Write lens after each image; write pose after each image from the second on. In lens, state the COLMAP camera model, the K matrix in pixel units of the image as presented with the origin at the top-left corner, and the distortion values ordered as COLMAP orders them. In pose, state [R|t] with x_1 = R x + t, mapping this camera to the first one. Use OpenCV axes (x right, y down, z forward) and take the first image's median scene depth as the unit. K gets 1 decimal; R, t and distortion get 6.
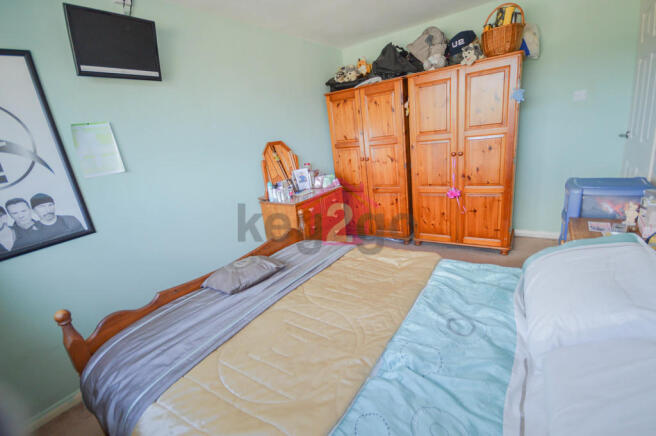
lens RADIAL K [[287.6, 0, 329.0], [0, 287.6, 214.9], [0, 0, 1]] dist [0.001887, -0.009003]
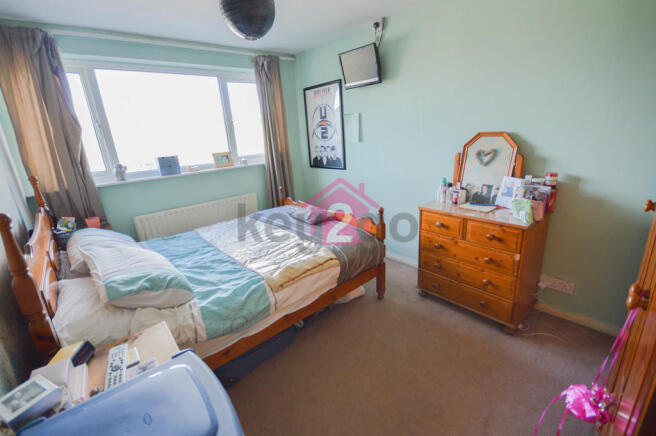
lens RADIAL K [[287.6, 0, 329.0], [0, 287.6, 214.9], [0, 0, 1]] dist [0.001887, -0.009003]
pose [[-0.224360, 0.405104, -0.886315, 1.227328], [-0.182837, 0.875851, 0.446604, -0.594841], [0.957201, 0.262251, -0.122438, 1.362289]]
